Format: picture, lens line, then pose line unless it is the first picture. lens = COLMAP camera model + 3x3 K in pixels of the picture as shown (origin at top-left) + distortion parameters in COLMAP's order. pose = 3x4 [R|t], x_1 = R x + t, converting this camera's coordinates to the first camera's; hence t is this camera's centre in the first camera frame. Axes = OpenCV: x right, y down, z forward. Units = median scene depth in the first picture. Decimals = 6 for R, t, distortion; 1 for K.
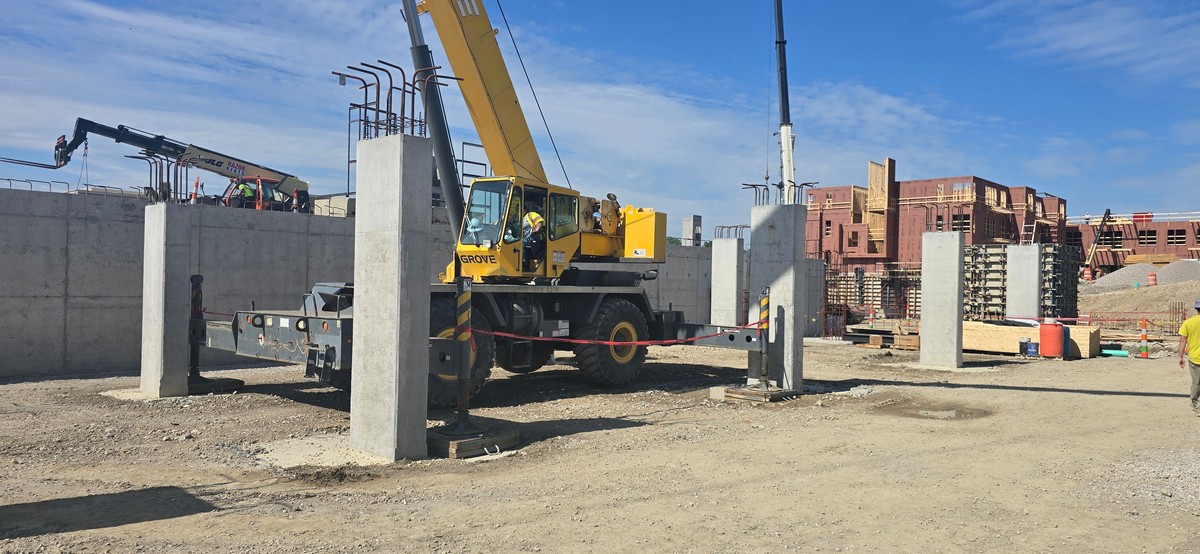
lens RADIAL K [[797.2, 0, 603.4], [0, 797.2, 289.3], [0, 0, 1]] dist [0.095288, -0.117731]
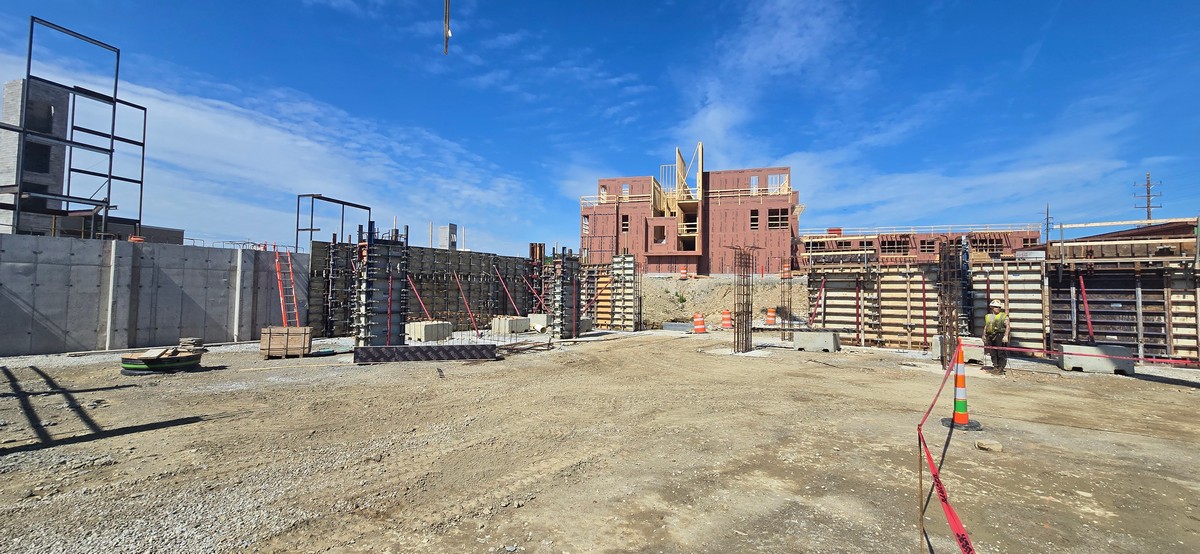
lens RADIAL K [[490.2, 0, 597.9], [0, 490.2, 264.8], [0, 0, 1]] dist [-0.001156, 0.000167]
pose [[0.904032, 0.016216, 0.427158, 0.023635], [0.008520, 0.998398, -0.055934, -0.000569], [-0.427380, 0.054206, 0.902445, 0.560898]]
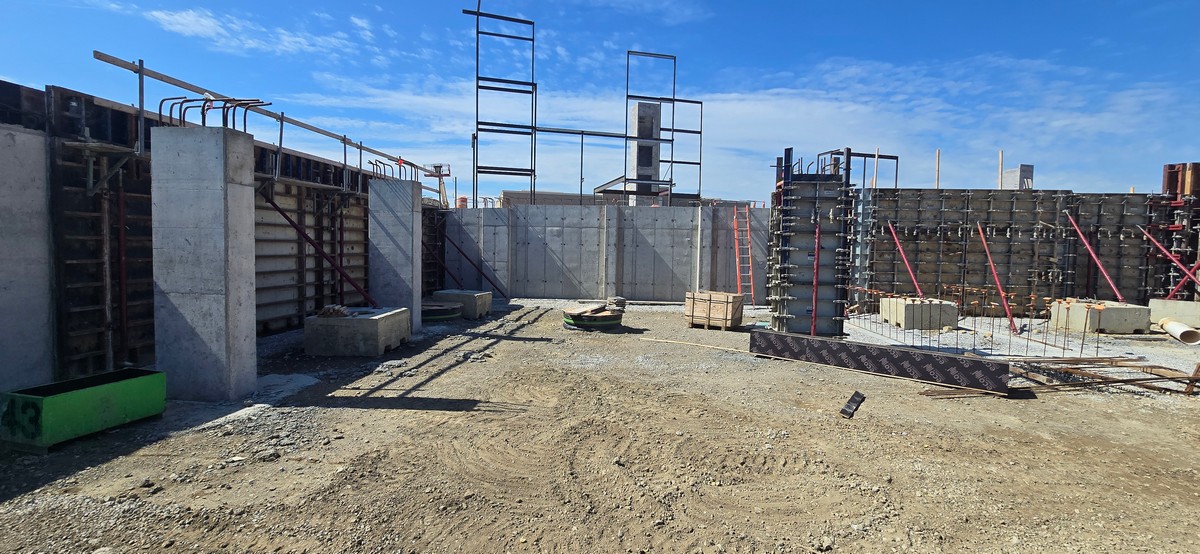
lens RADIAL K [[490.2, 0, 597.9], [0, 490.2, 264.8], [0, 0, 1]] dist [-0.001156, 0.000167]
pose [[0.840388, 0.019110, -0.541648, 0.046071], [-0.008915, 0.999730, 0.021440, -0.000453], [0.541912, -0.013189, 0.840332, 0.614311]]
